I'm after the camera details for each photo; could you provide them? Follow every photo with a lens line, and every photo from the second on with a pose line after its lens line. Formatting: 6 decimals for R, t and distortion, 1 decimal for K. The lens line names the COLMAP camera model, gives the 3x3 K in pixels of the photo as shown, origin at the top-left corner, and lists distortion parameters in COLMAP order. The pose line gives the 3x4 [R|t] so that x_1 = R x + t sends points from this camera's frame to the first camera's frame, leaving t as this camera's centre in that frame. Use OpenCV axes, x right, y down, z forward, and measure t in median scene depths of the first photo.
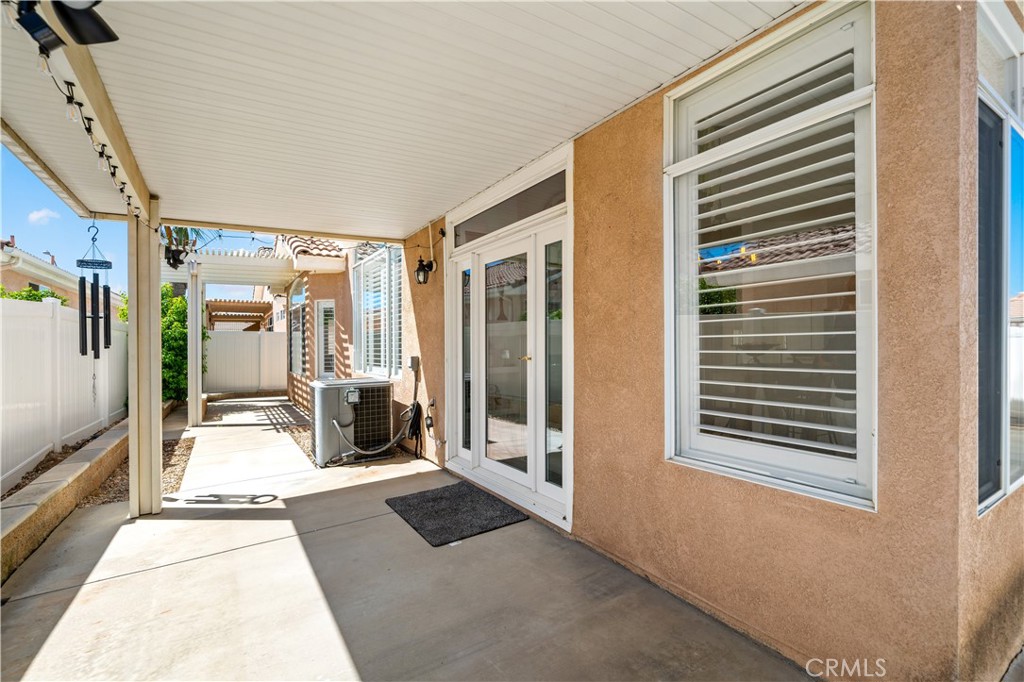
lens RADIAL K [[446.9, 0, 505.8], [0, 446.9, 344.7], [0, 0, 1]] dist [0.003486, -0.001115]
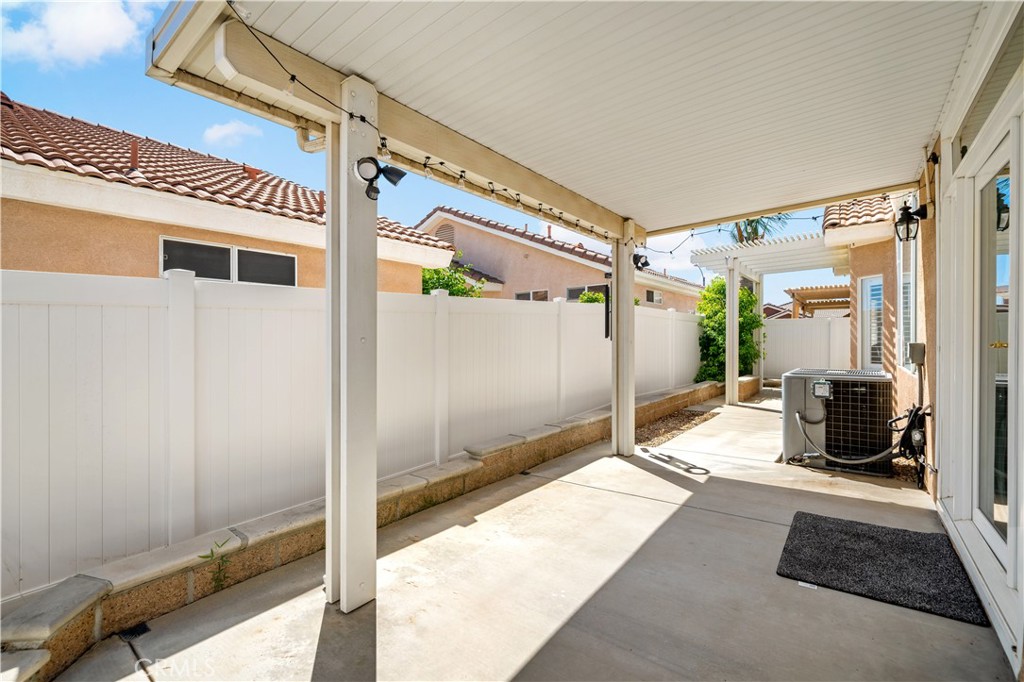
lens RADIAL K [[446.9, 0, 510.9], [0, 446.9, 336.0], [0, 0, 1]] dist [0.003486, -0.001115]
pose [[0.338961, -0.000817, -0.940800, 0.347221], [0.005628, 0.999983, 0.001160, 0.014290], [0.940784, -0.005688, 0.338960, 0.217727]]
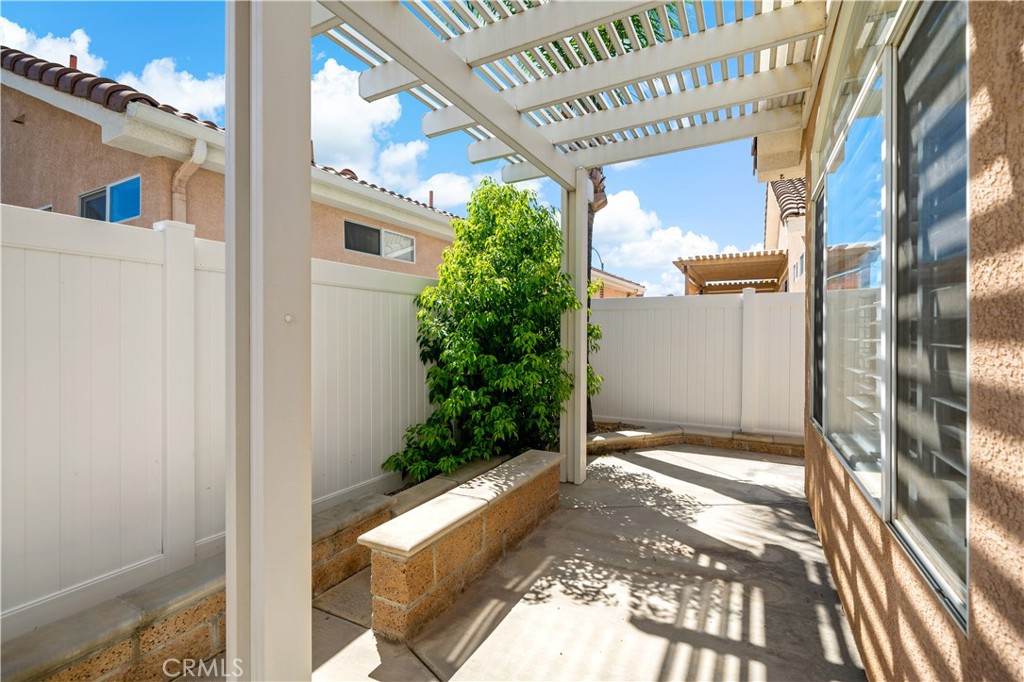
lens RADIAL K [[446.9, 0, 514.1], [0, 446.9, 337.8], [0, 0, 1]] dist [0.003486, -0.001115]
pose [[0.494312, 0.010673, -0.869219, -0.965817], [0.008085, 0.999825, 0.016875, 0.022226], [0.869247, -0.015369, 0.494139, 2.041029]]
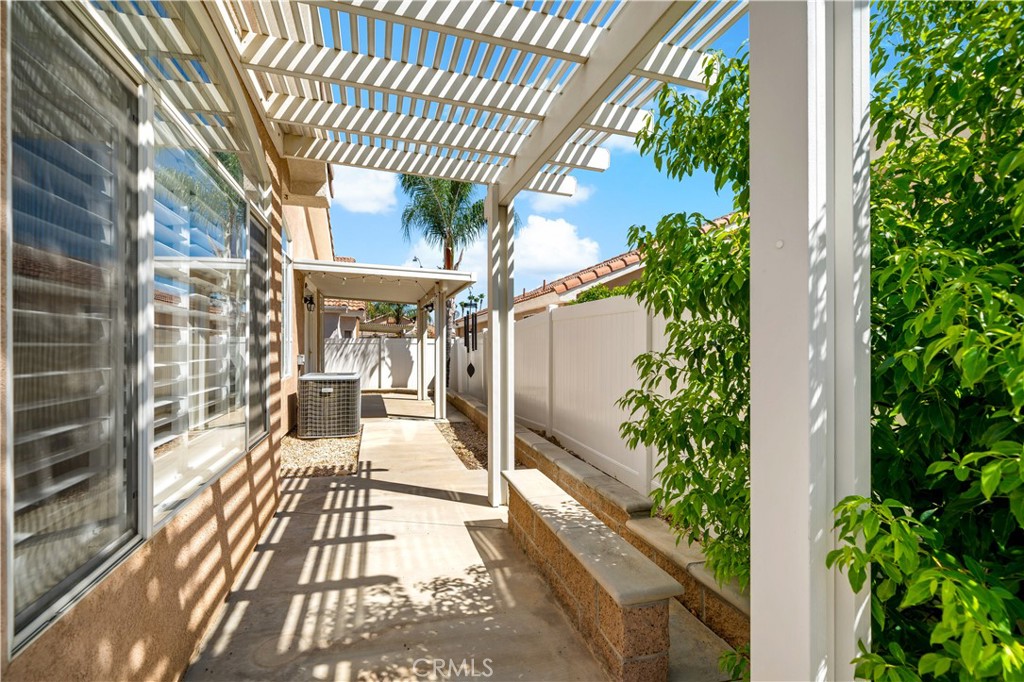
lens RADIAL K [[446.9, 0, 501.1], [0, 446.9, 345.8], [0, 0, 1]] dist [0.003486, -0.001115]
pose [[-0.959085, 0.004529, 0.283083, -1.692126], [0.001621, 0.999944, -0.010505, 0.025259], [-0.283114, -0.009616, -0.959038, 3.014330]]
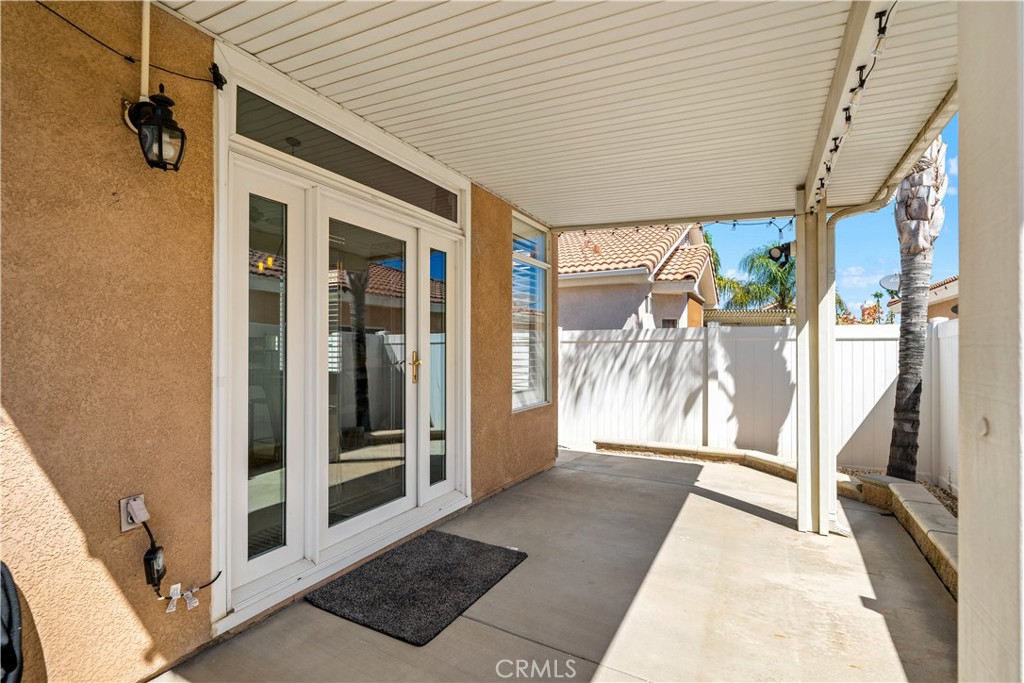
lens RADIAL K [[453.0, 0, 541.2], [0, 453.0, 350.9], [0, 0, 1]] dist [0.001195, 0.000364]
pose [[-0.514686, 0.001590, 0.857377, -0.805544], [0.001413, 0.999998, -0.001006, 0.006781], [-0.857378, 0.000694, -0.514688, 1.171206]]
